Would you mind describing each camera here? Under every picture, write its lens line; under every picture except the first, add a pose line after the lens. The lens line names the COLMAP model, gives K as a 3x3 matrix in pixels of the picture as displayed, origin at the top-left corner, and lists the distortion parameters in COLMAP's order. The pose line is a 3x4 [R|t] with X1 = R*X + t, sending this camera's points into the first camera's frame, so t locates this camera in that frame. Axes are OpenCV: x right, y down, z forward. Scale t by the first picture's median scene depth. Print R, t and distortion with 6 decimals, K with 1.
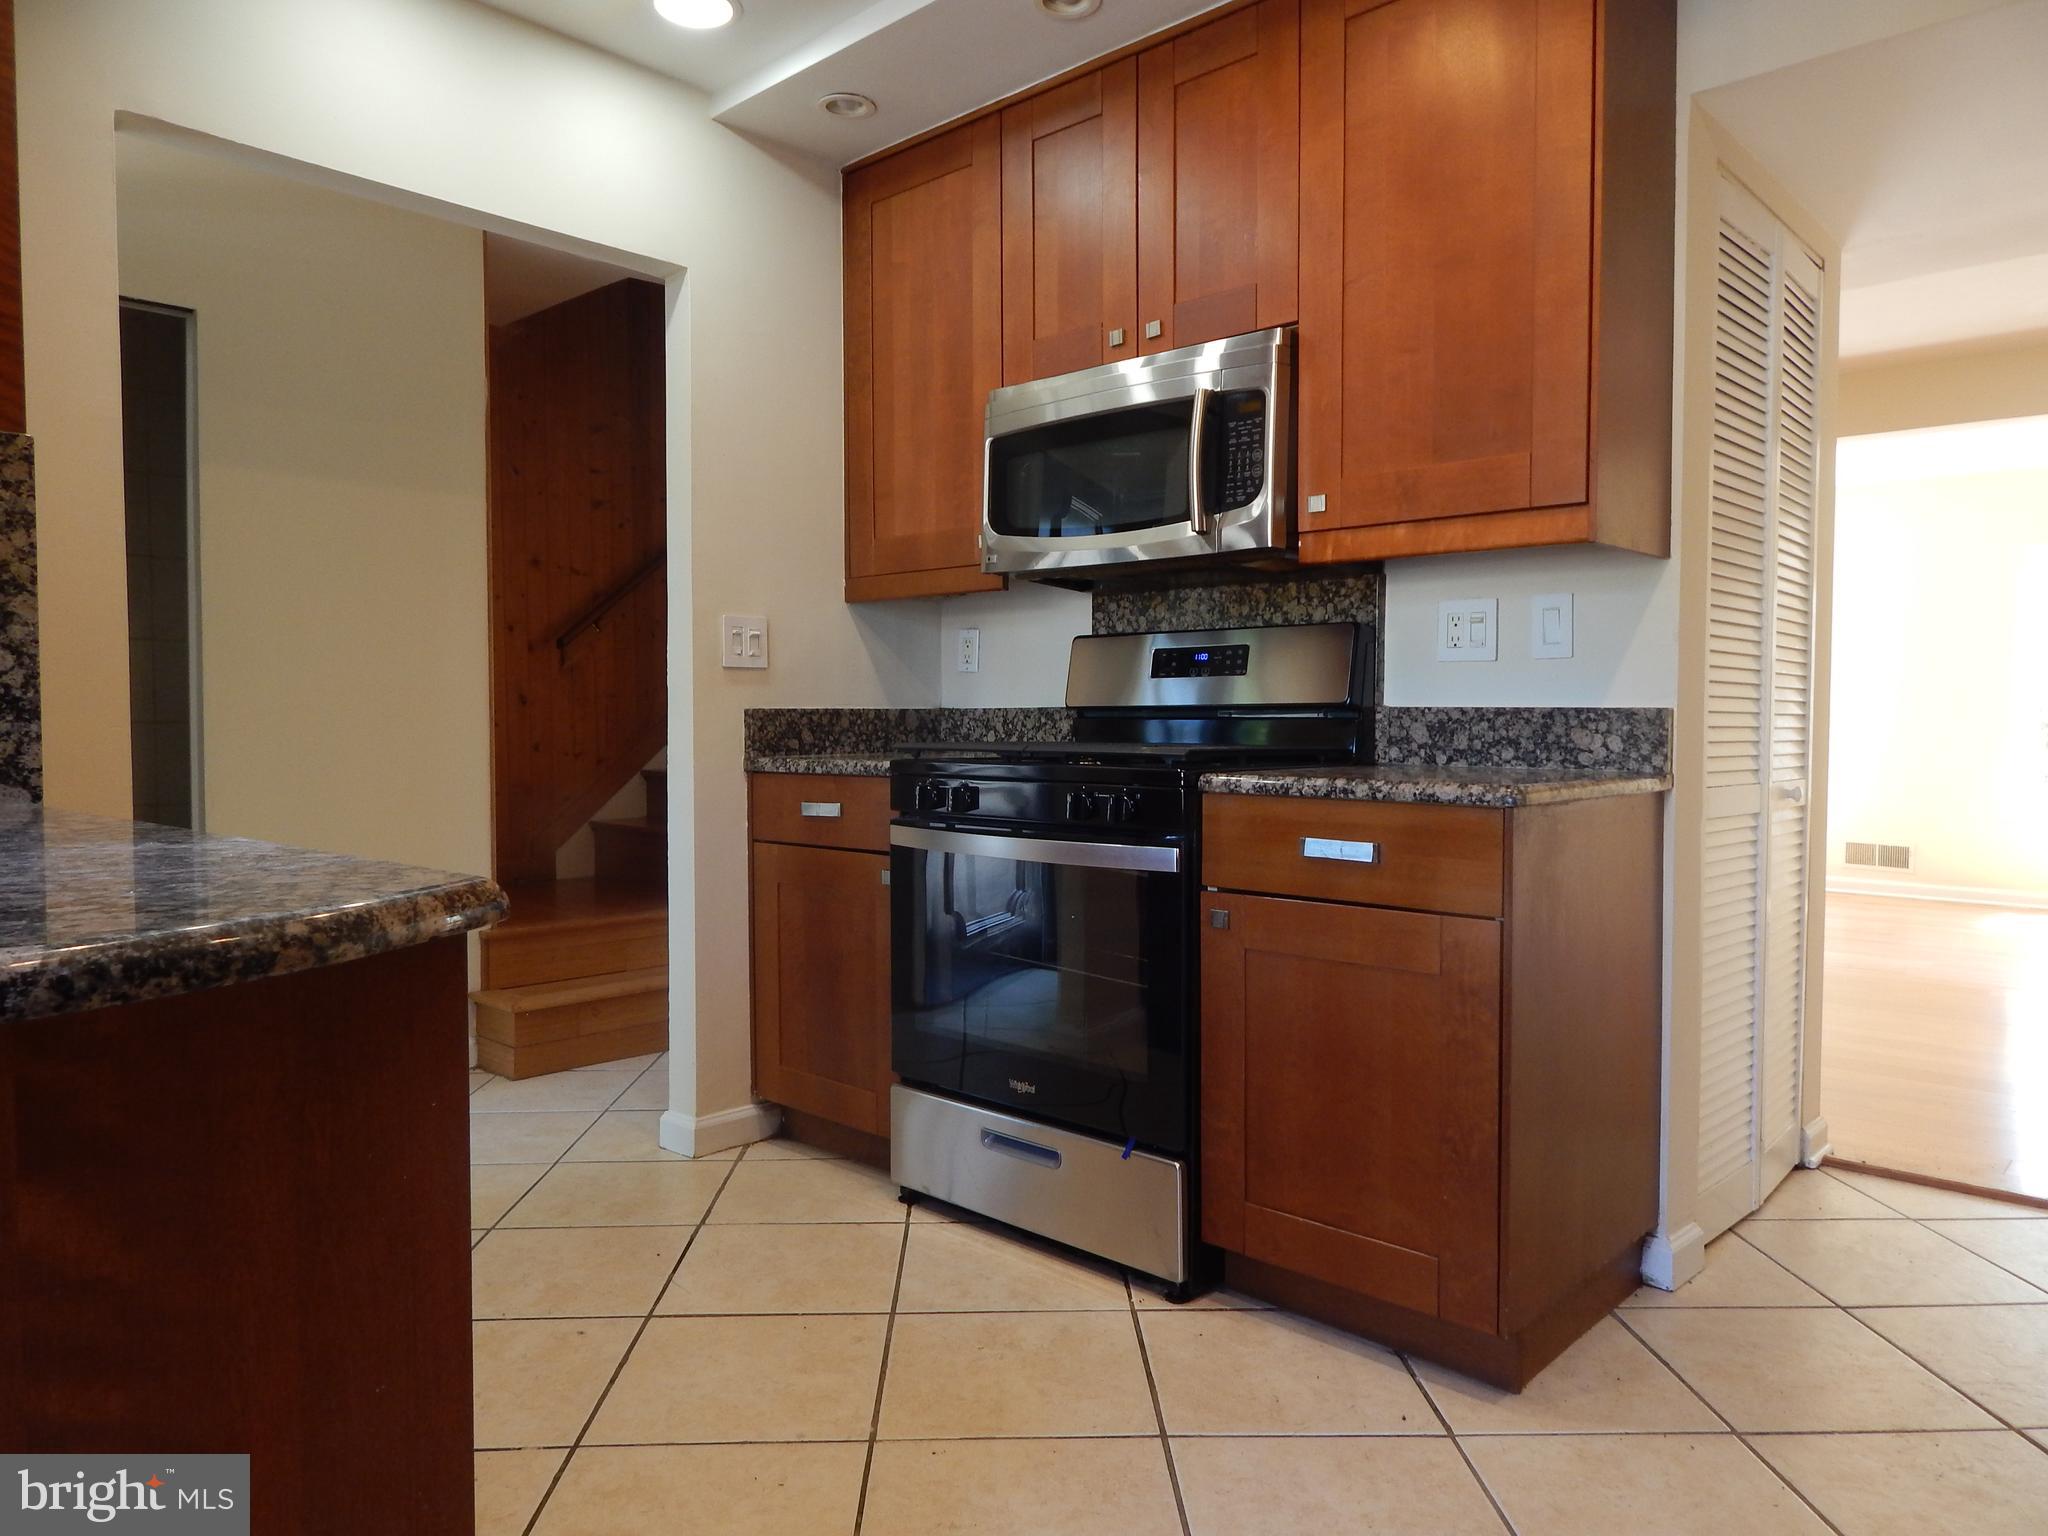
lens RADIAL K [[1362.1, 0, 1031.8], [0, 1362.1, 746.0], [0, 0, 1]] dist [0.016663, -0.008126]
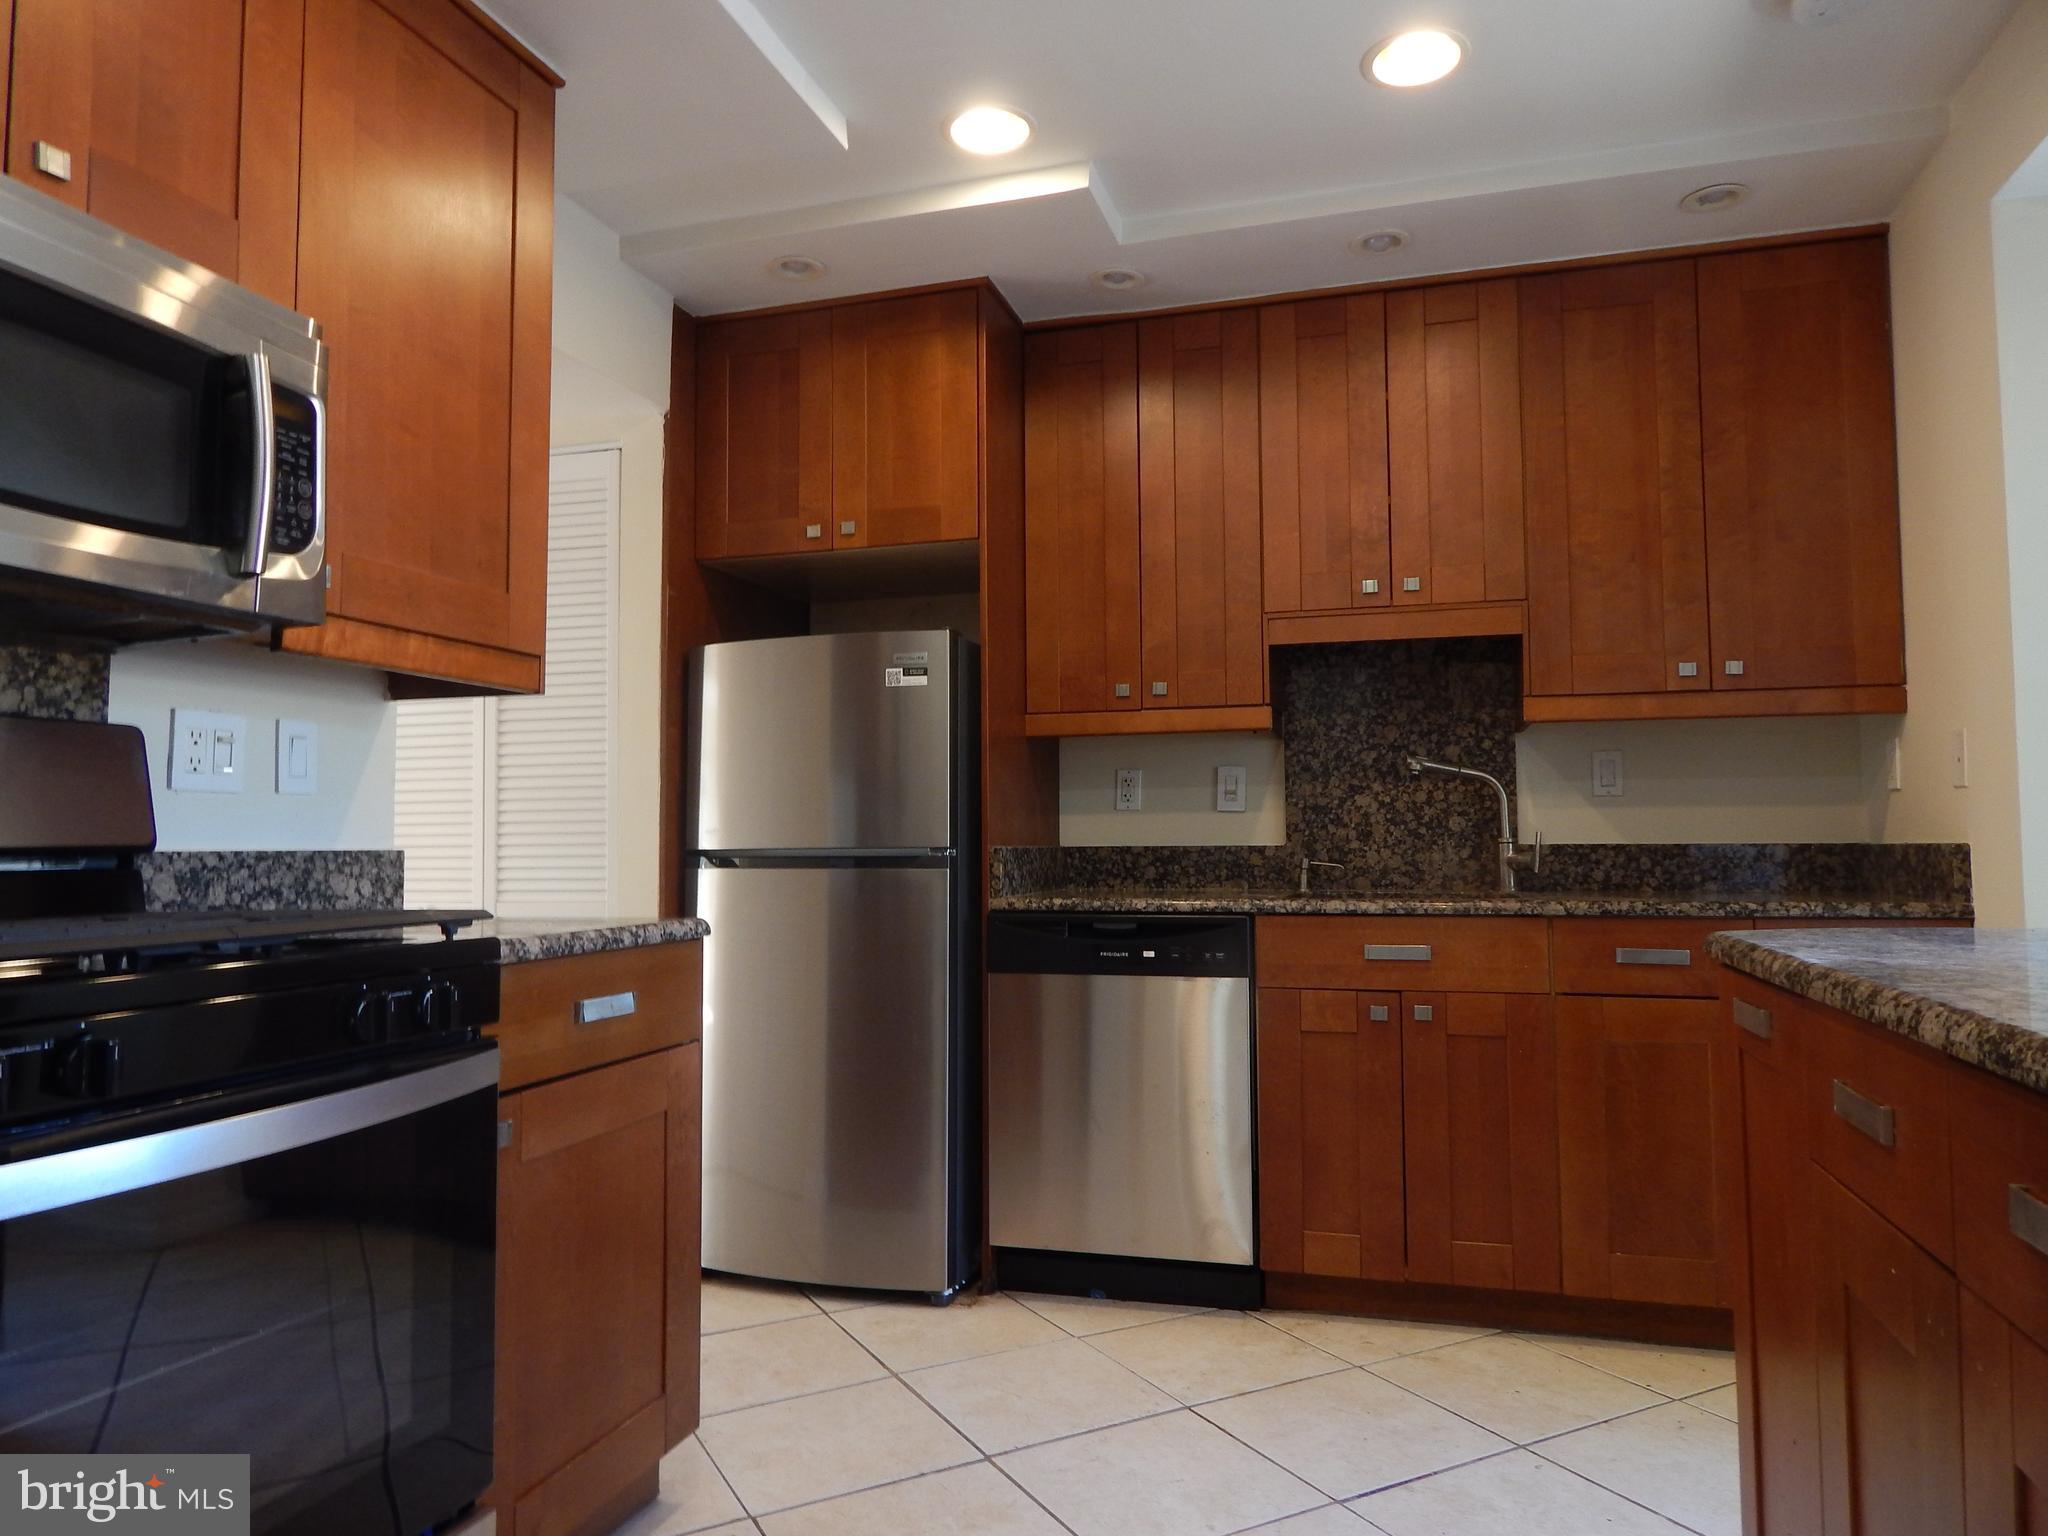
lens RADIAL K [[1362.1, 0, 1018.0], [0, 1362.1, 742.3], [0, 0, 1]] dist [0.016663, -0.008126]
pose [[-0.445725, 0.066160, 0.892722, -0.594559], [0.029361, 0.997809, -0.059289, -0.031213], [-0.894688, -0.000215, -0.446691, 0.960342]]
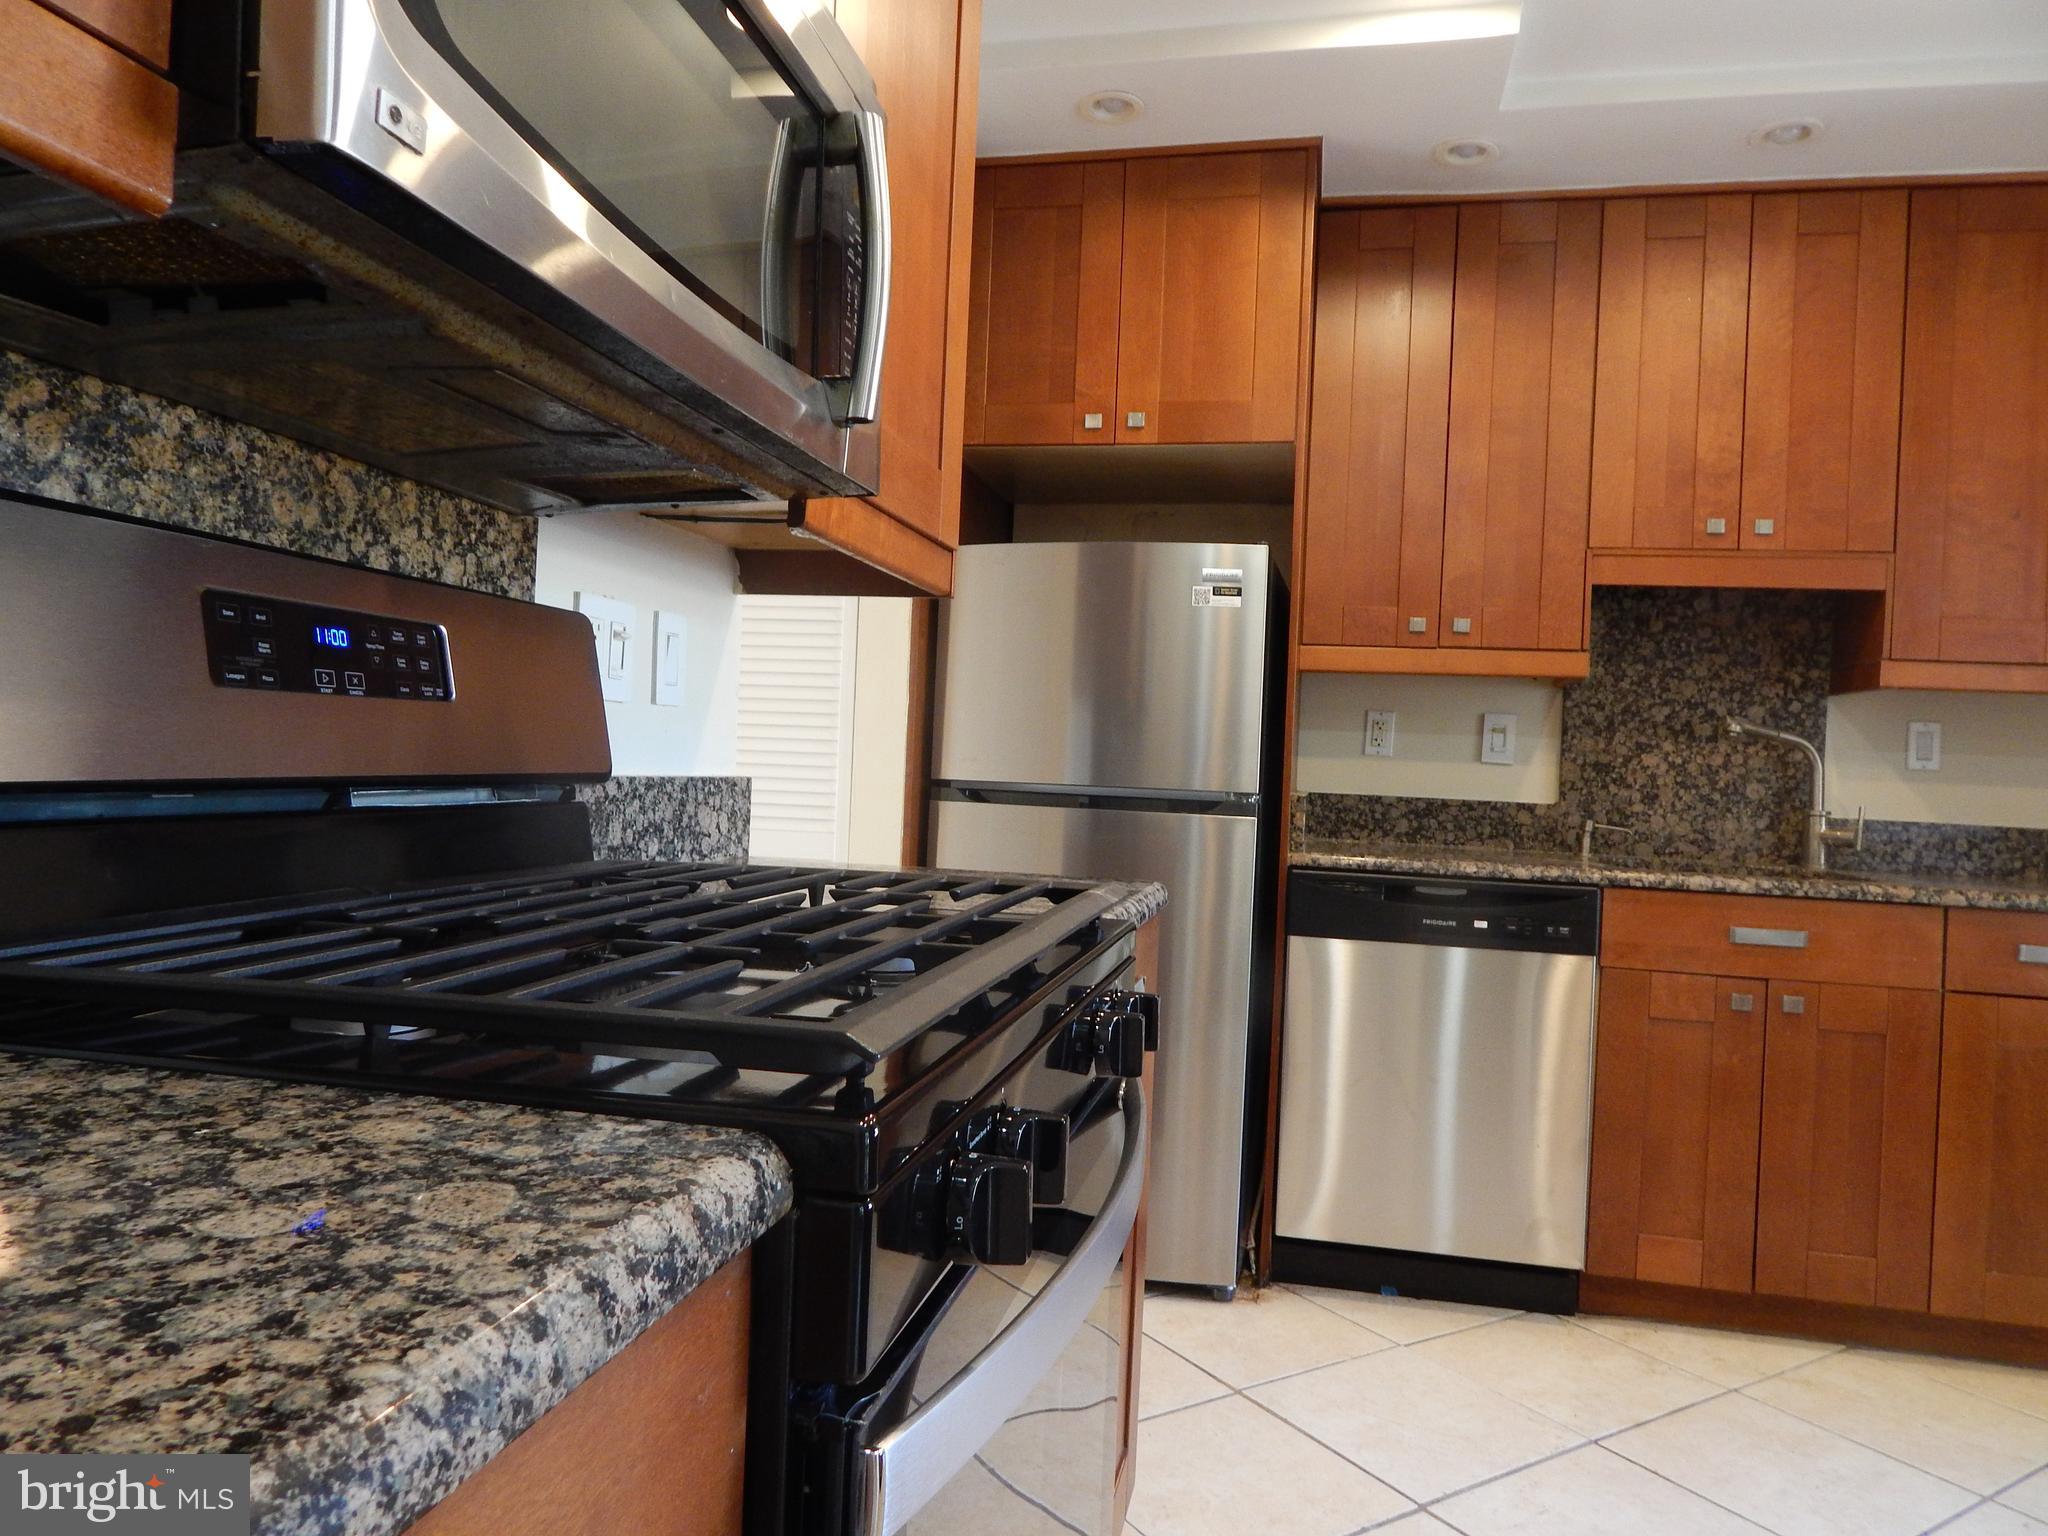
lens RADIAL K [[1362.1, 0, 1022.5], [0, 1362.1, 741.3], [0, 0, 1]] dist [0.016663, -0.008126]
pose [[-0.515918, -0.014844, 0.856509, -0.302762], [-0.023826, 0.999712, 0.002974, -0.051265], [-0.856307, -0.018873, -0.516123, 1.182585]]
